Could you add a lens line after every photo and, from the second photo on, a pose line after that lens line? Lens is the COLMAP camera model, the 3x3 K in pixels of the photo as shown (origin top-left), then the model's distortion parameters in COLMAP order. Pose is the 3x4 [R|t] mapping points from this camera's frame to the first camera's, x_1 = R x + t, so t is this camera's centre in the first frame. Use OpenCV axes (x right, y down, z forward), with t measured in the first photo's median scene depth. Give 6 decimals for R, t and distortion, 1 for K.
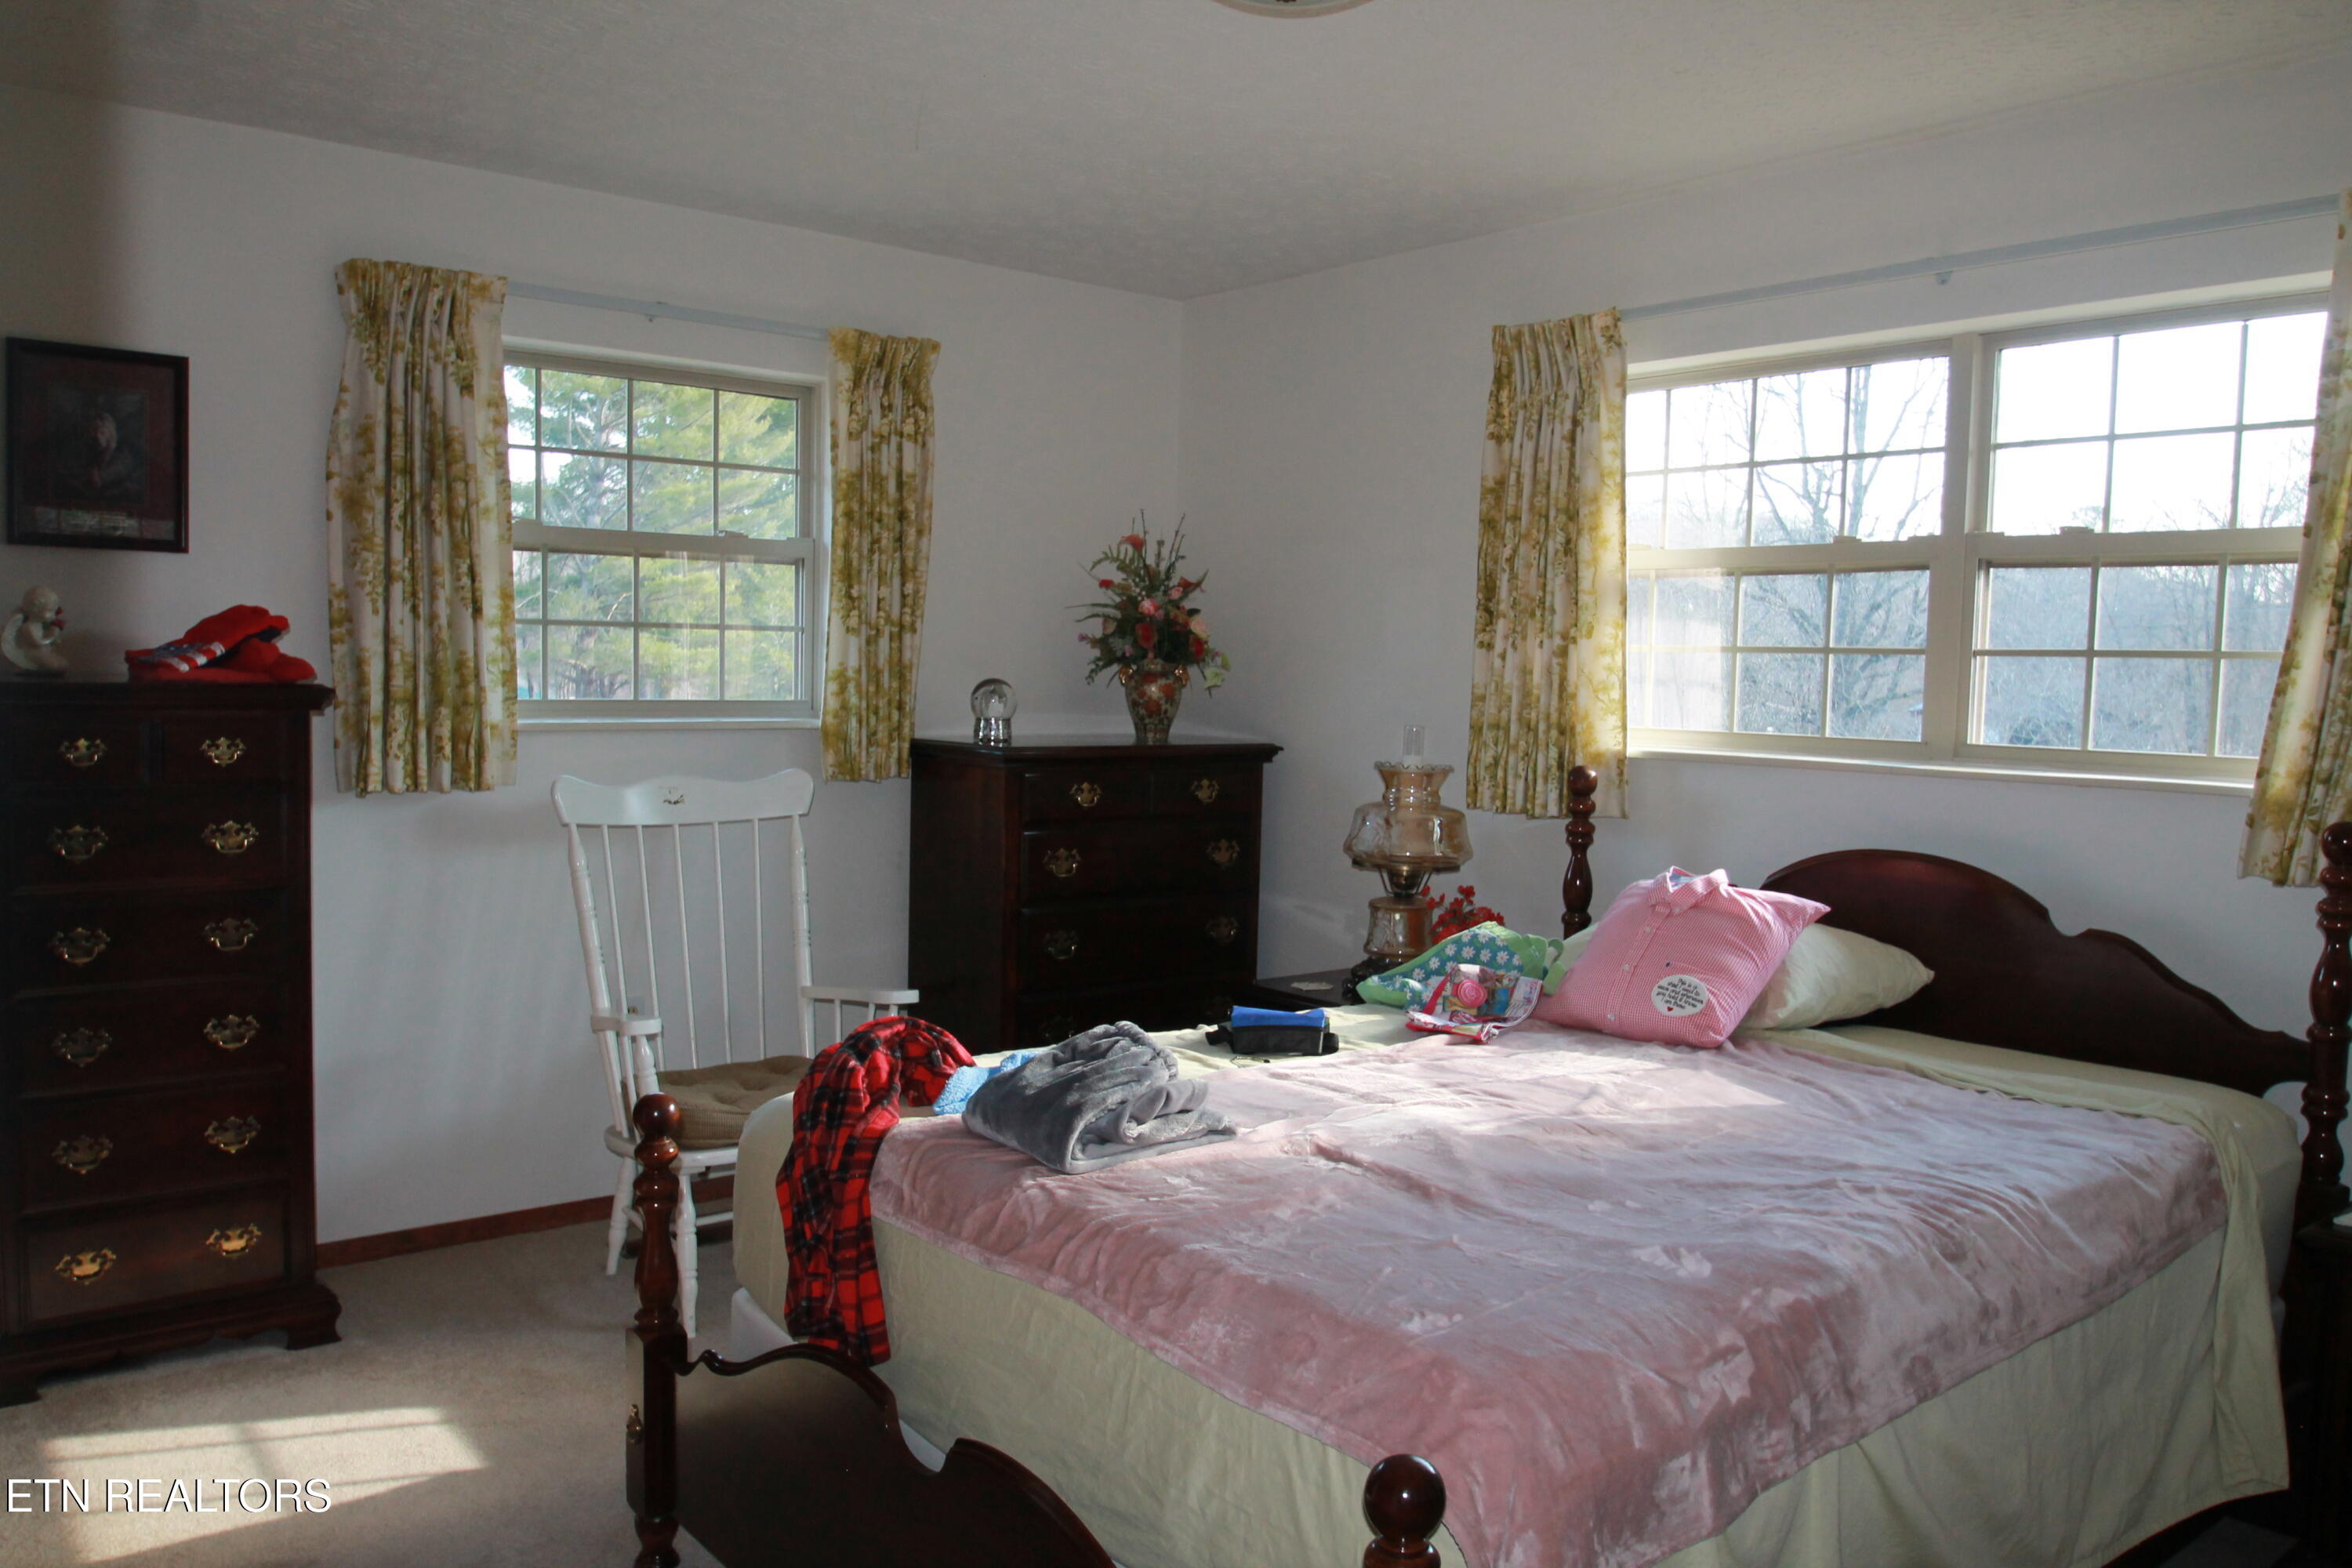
lens RADIAL K [[1818.5, 0, 1176.0], [0, 1818.5, 784.0], [0, 0, 1]] dist [-0.036135, 0.015204]
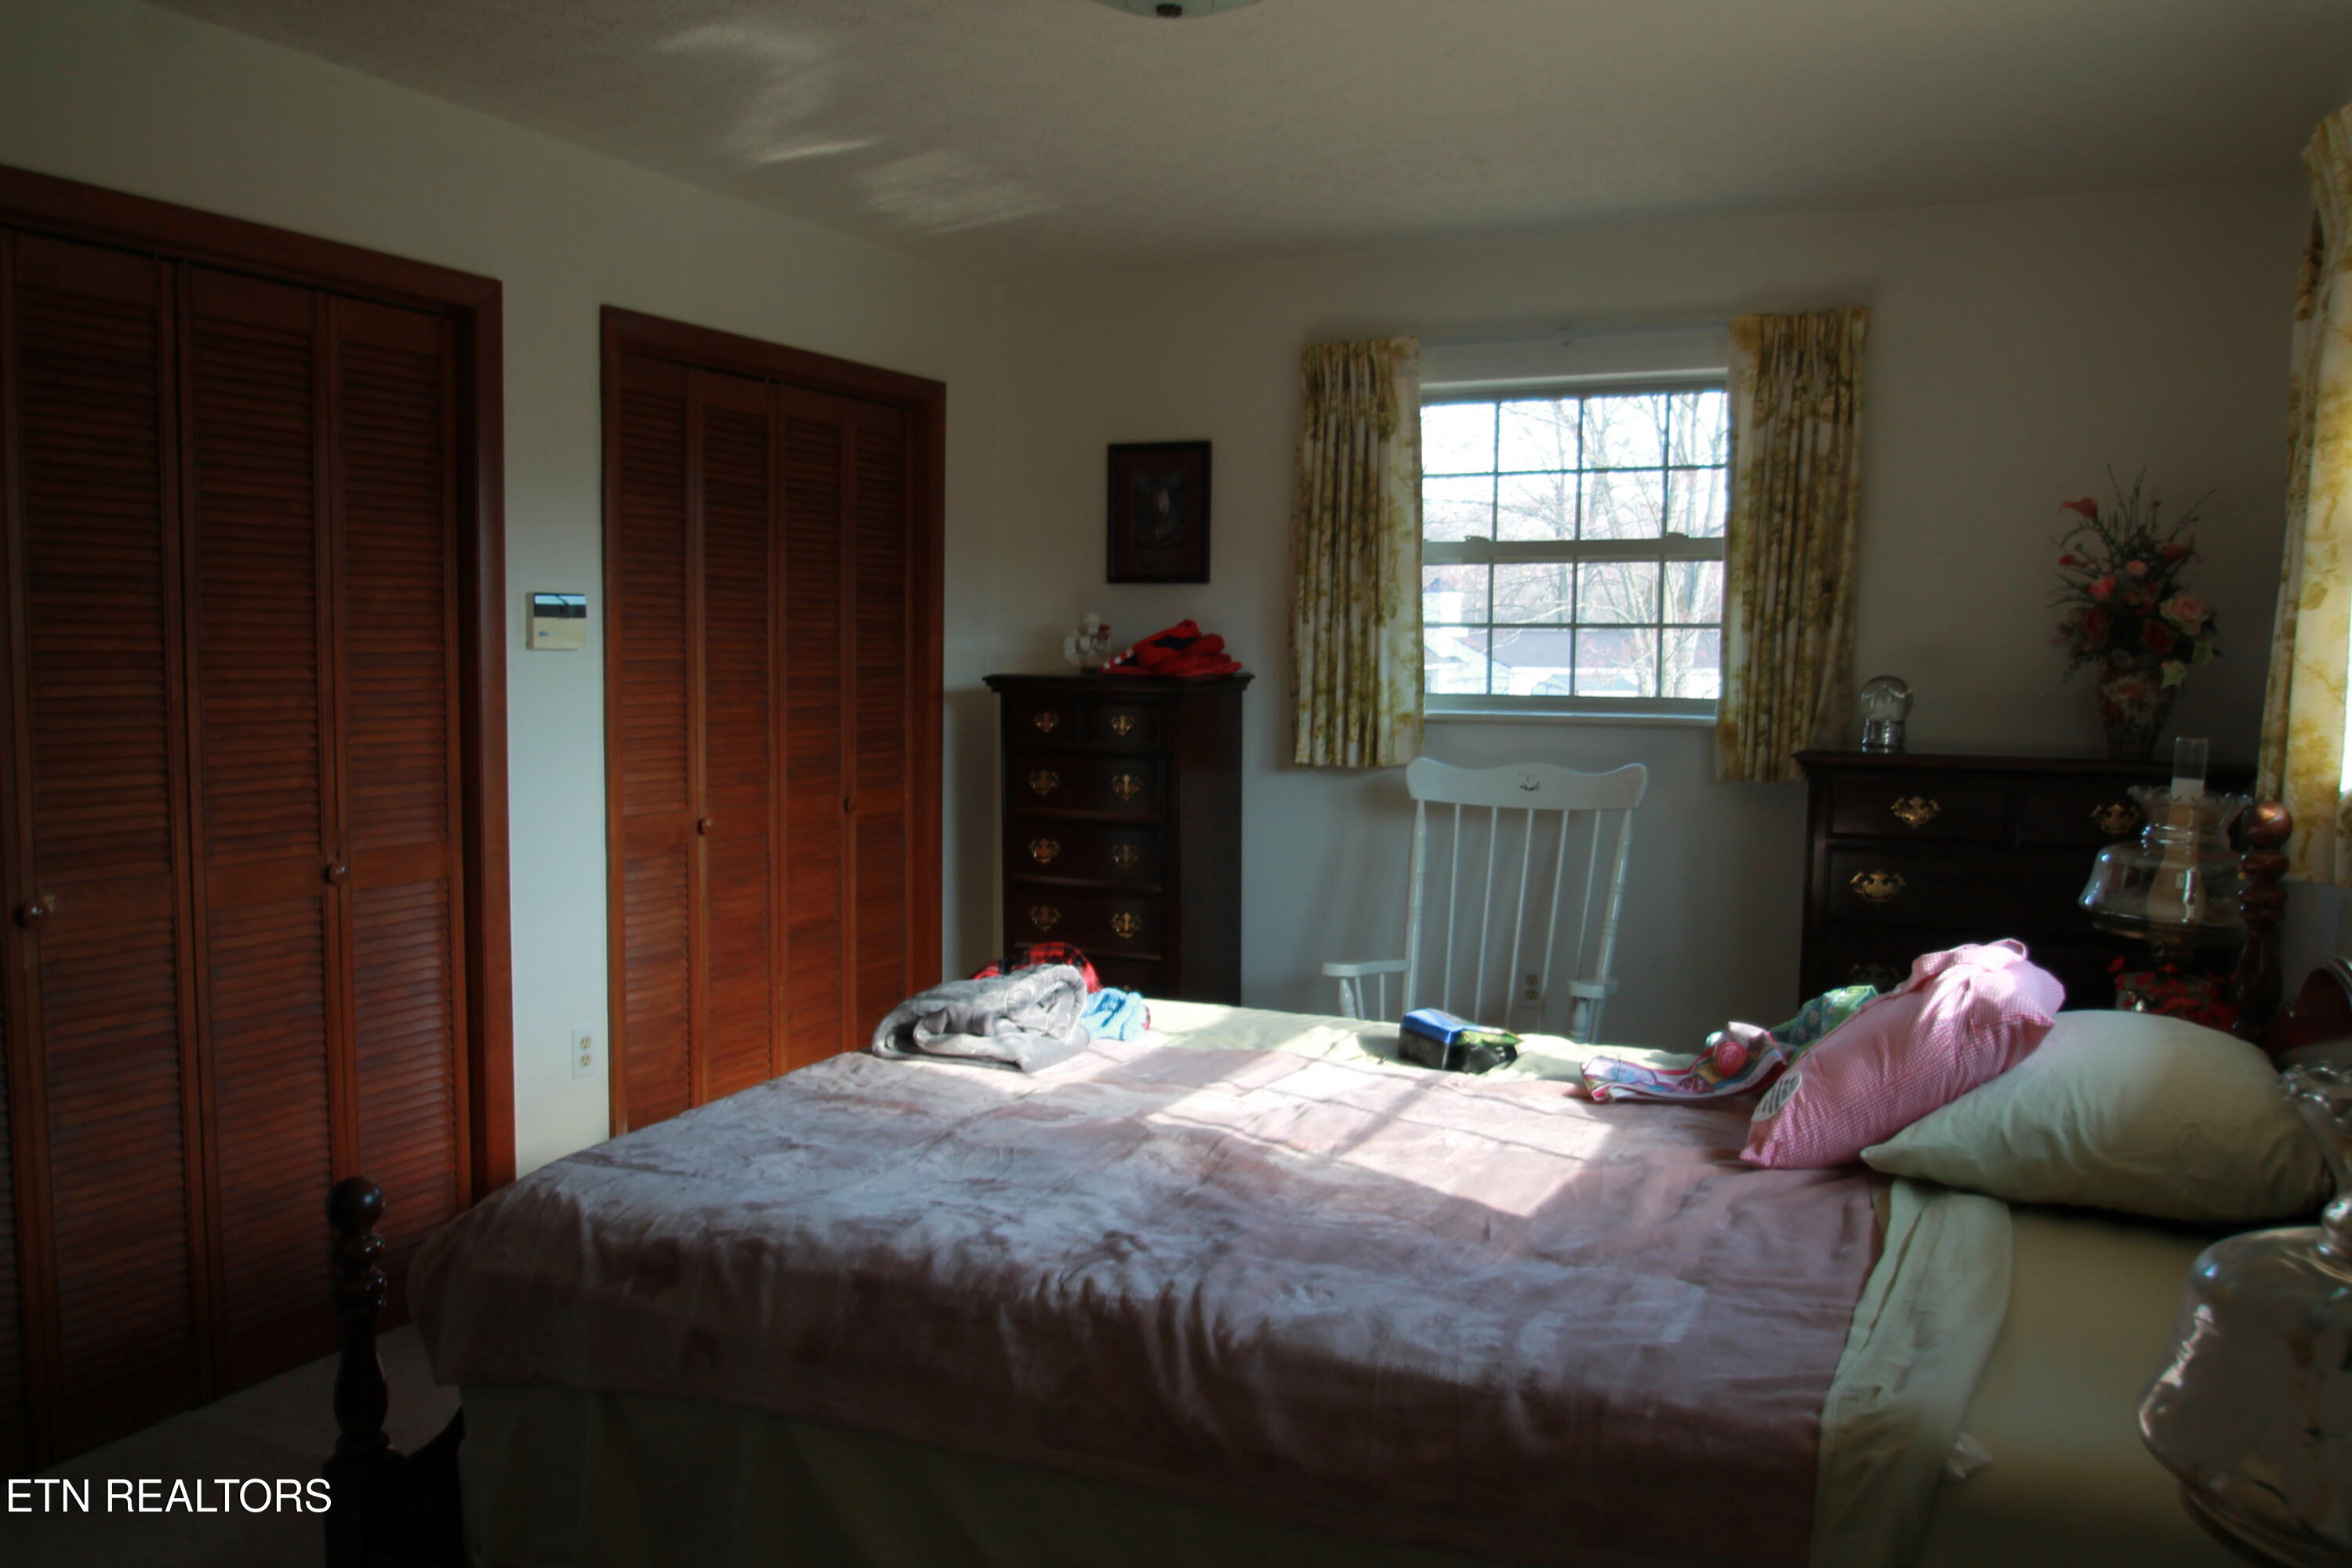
lens RADIAL K [[1818.5, 0, 1176.0], [0, 1818.5, 784.0], [0, 0, 1]] dist [-0.036135, 0.015204]
pose [[0.429834, 0.051132, -0.901459, 0.654792], [-0.055938, 0.997985, 0.029935, -0.014048], [0.901173, 0.037558, 0.431829, 0.357598]]
